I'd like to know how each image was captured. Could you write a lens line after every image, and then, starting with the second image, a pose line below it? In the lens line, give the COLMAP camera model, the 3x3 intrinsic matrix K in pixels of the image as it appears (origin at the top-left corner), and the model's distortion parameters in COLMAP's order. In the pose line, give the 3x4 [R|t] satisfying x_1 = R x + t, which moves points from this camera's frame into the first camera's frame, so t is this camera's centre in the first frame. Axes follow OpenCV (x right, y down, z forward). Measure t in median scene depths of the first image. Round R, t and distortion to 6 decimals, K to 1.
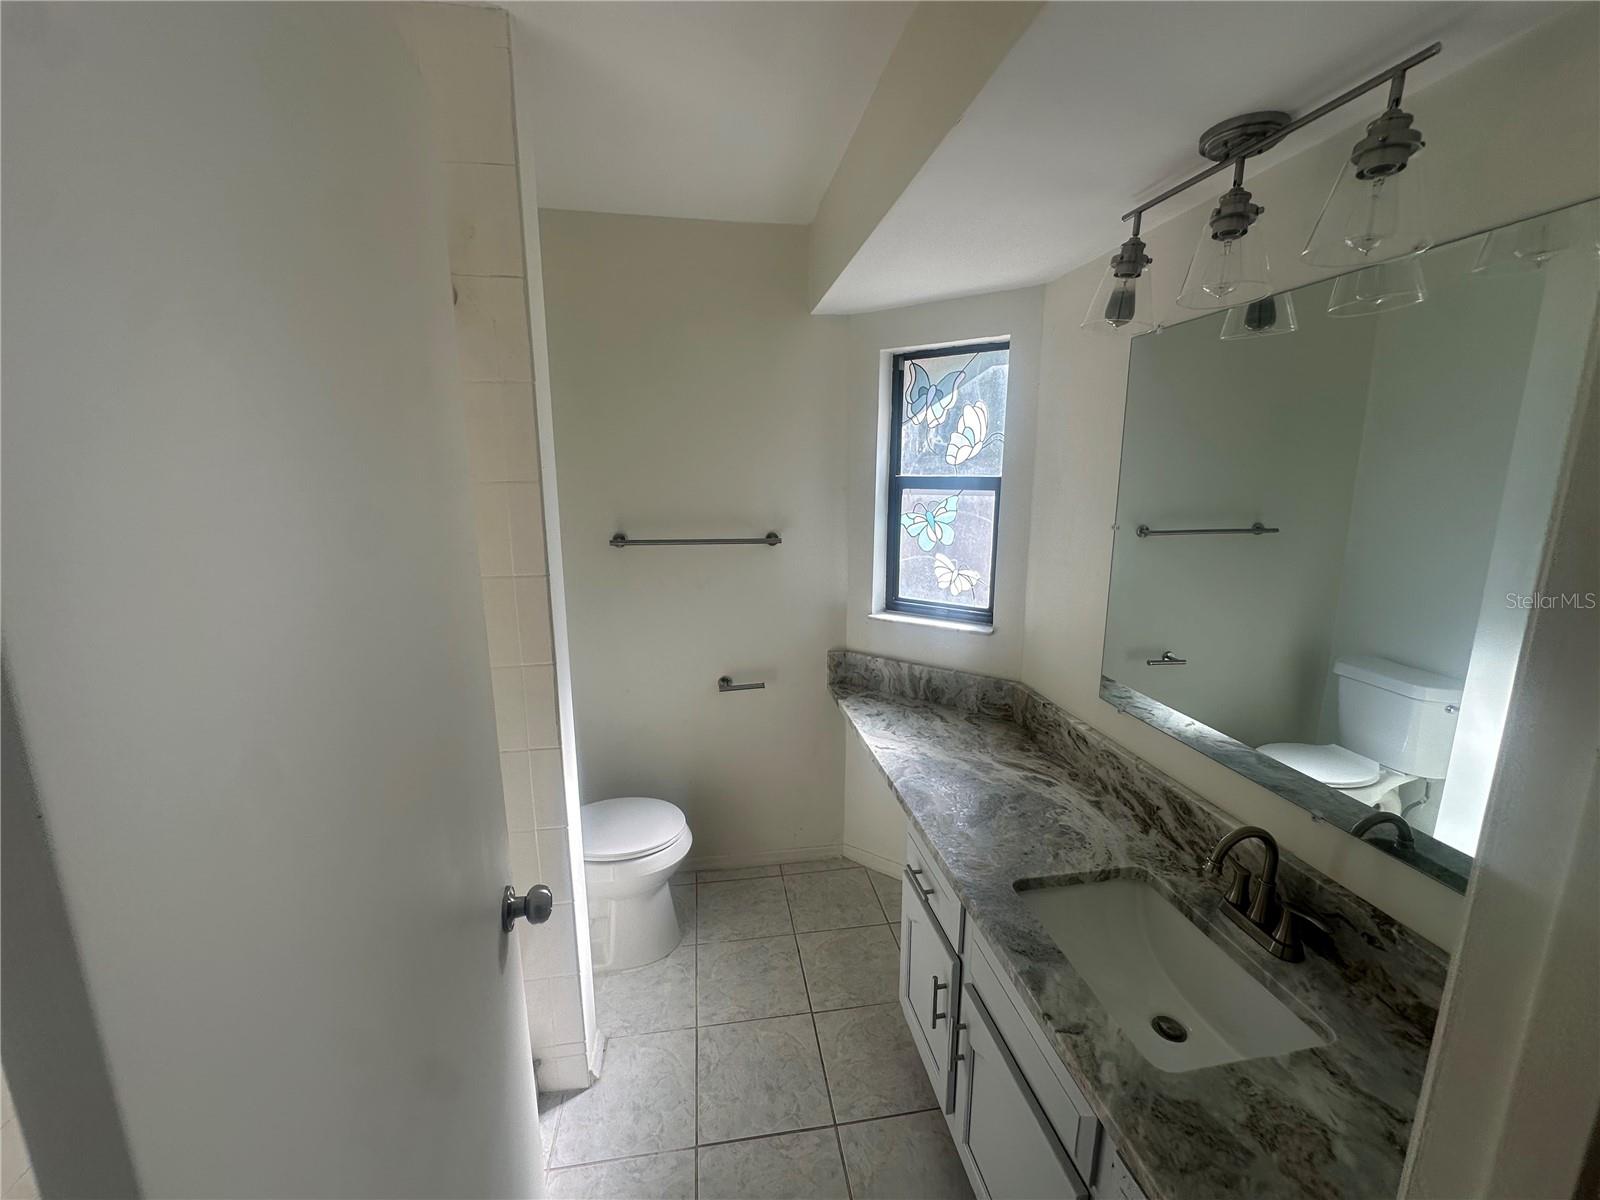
lens RADIAL K [[641.7, 0, 800.5], [0, 641.7, 596.0], [0, 0, 1]] dist [0.000120, -0.000013]
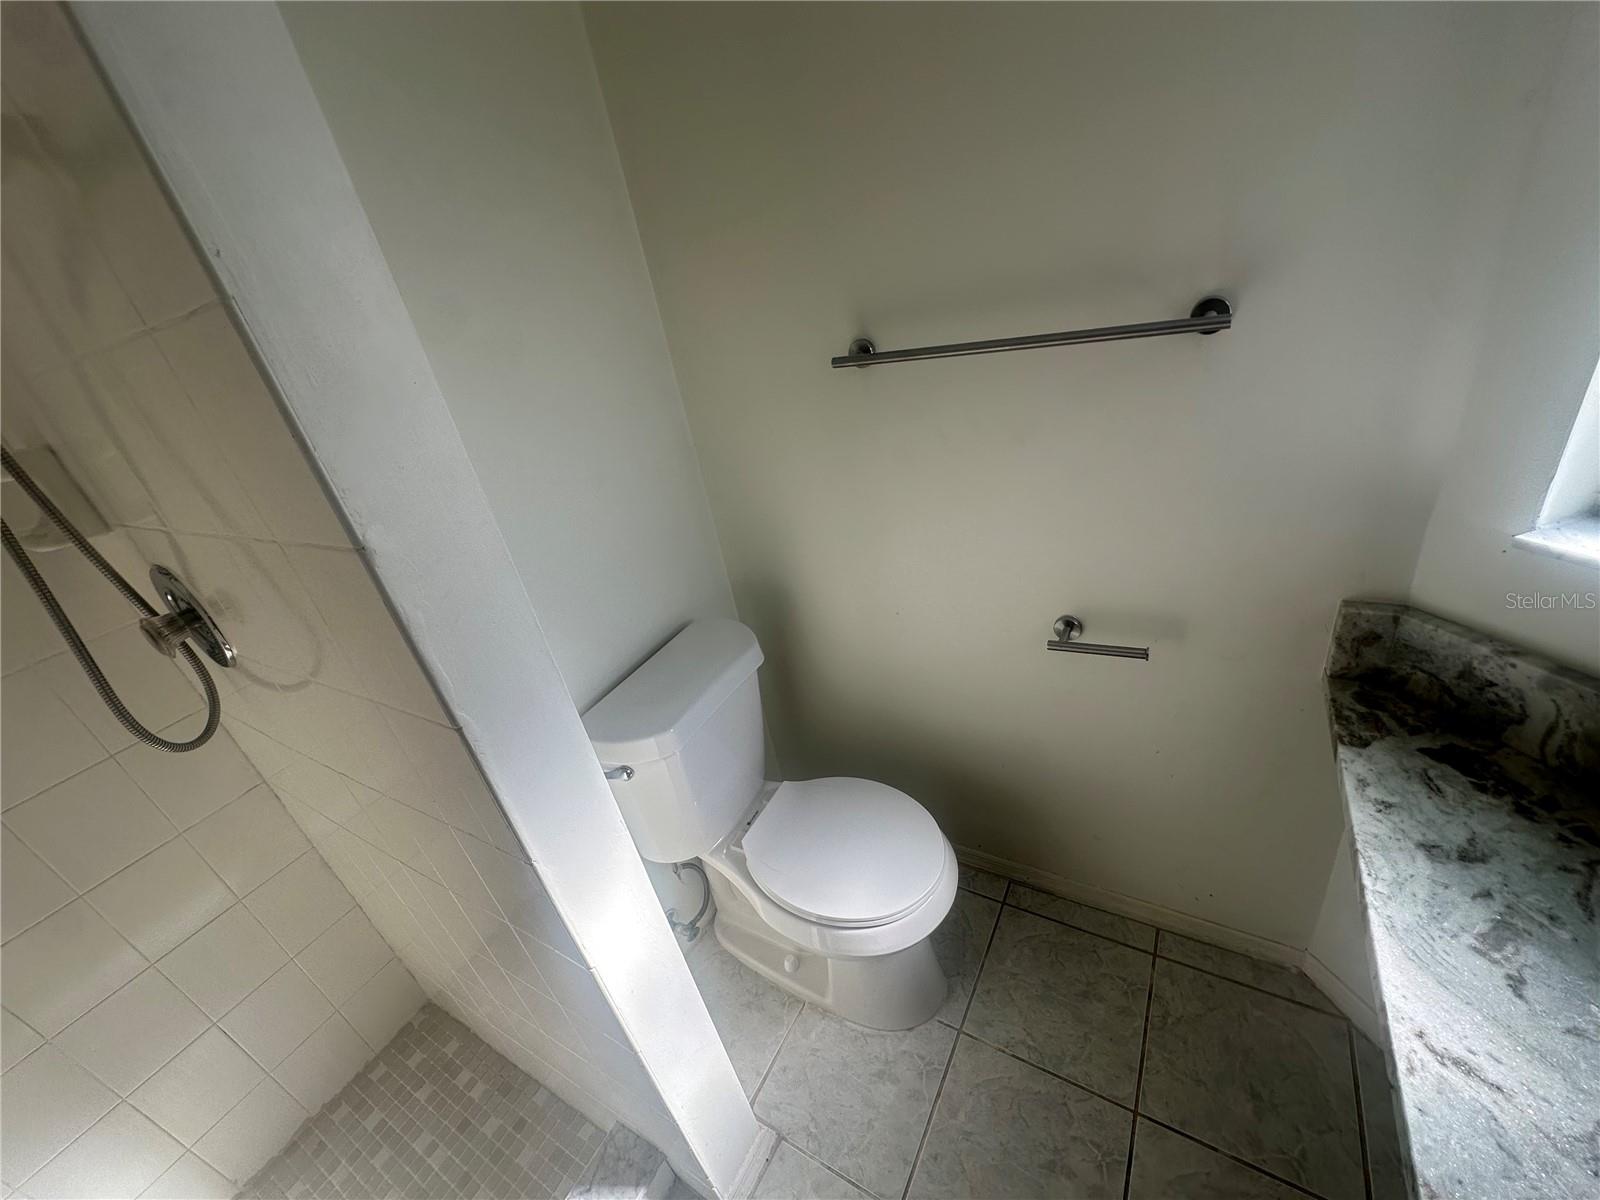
lens RADIAL K [[641.7, 0, 800.5], [0, 641.7, 602.9], [0, 0, 1]] dist [0.000120, -0.000013]
pose [[0.757371, 0.173652, -0.629472, 0.040459], [0.053586, 0.944211, 0.324953, -0.065034], [0.650783, -0.279840, 0.705813, 0.521544]]
